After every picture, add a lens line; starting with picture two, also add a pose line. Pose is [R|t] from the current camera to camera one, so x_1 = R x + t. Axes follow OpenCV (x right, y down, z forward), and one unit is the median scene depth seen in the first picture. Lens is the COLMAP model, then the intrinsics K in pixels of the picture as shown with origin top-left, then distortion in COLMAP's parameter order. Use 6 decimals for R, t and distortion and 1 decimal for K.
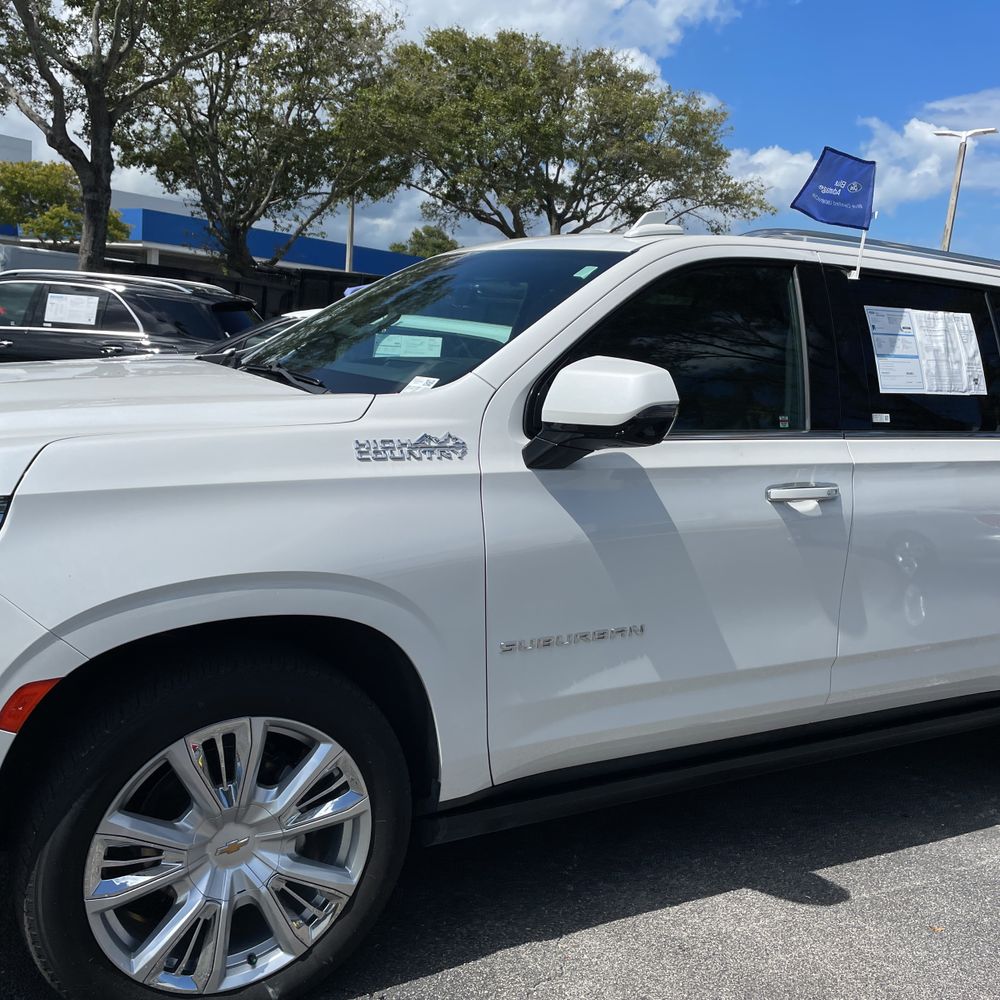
lens RADIAL K [[1007.2, 0, 500.4], [0, 1007.2, 497.1], [0, 0, 1]] dist [0.092806, -0.153971]
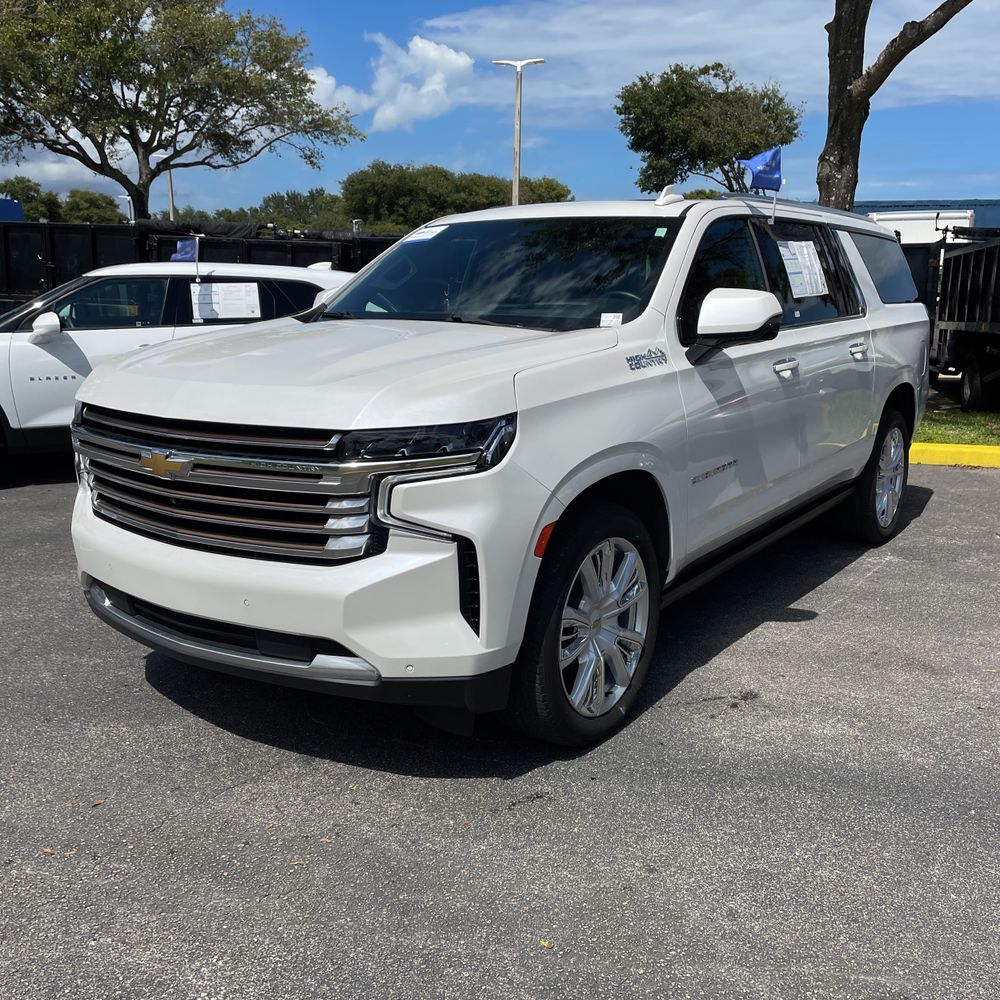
lens RADIAL K [[998.0, 0, 487.9], [0, 998.0, 502.7], [0, 0, 1]] dist [0.090547, -0.116857]
pose [[0.909381, -0.162617, 0.382860, -0.666352], [0.131610, 0.985615, 0.106029, -0.018692], [-0.394594, -0.046033, 0.917702, -0.233235]]
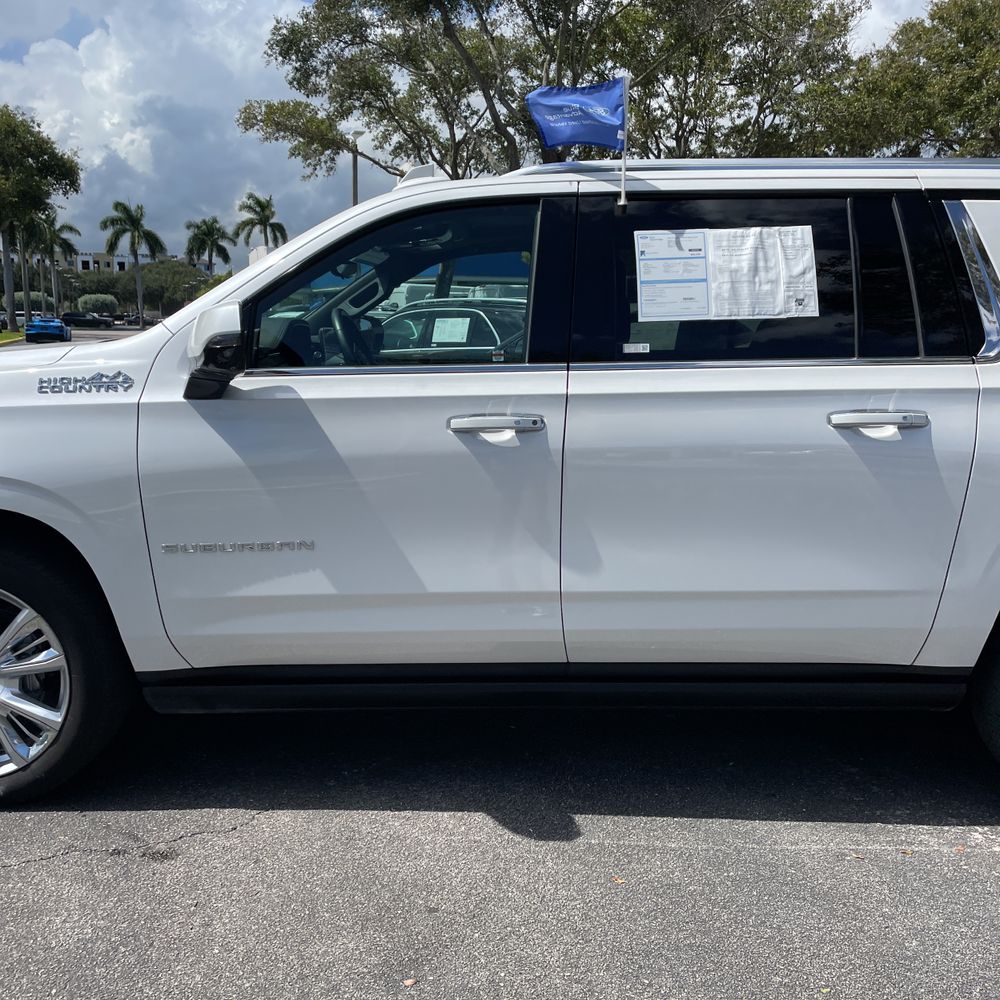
lens RADIAL K [[998.5, 0, 500.0], [0, 998.5, 513.7], [0, 0, 1]] dist [0.084247, -0.110653]
pose [[0.858453, 0.014876, -0.512677, 0.717507], [-0.015528, 0.999875, 0.003012, 0.073178], [0.512657, 0.005375, 0.858576, 0.127172]]
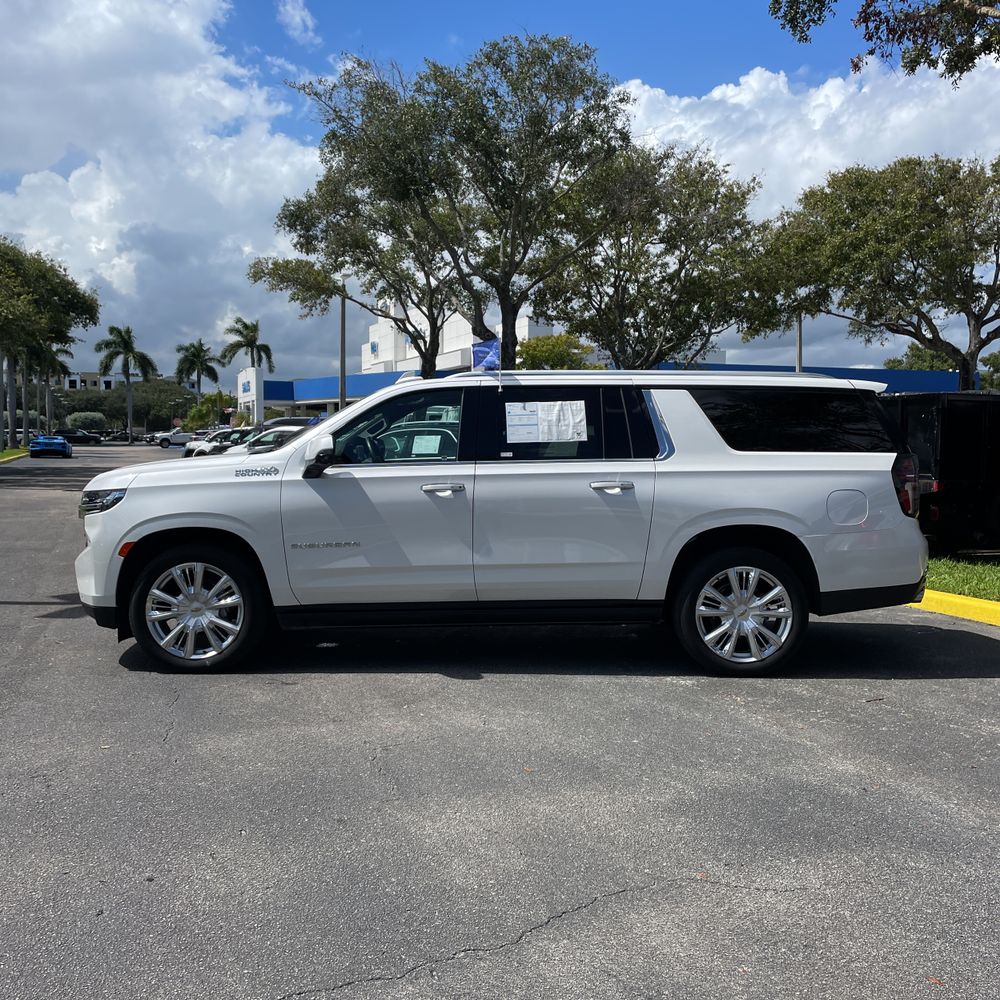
lens RADIAL K [[1002.1, 0, 508.4], [0, 1002.1, 499.1], [0, 0, 1]] dist [0.080066, -0.109041]
pose [[0.873441, -0.054903, -0.483825, 1.325628], [-0.005241, 0.992505, -0.122088, 0.258013], [0.486902, 0.109172, 0.866607, -0.760422]]
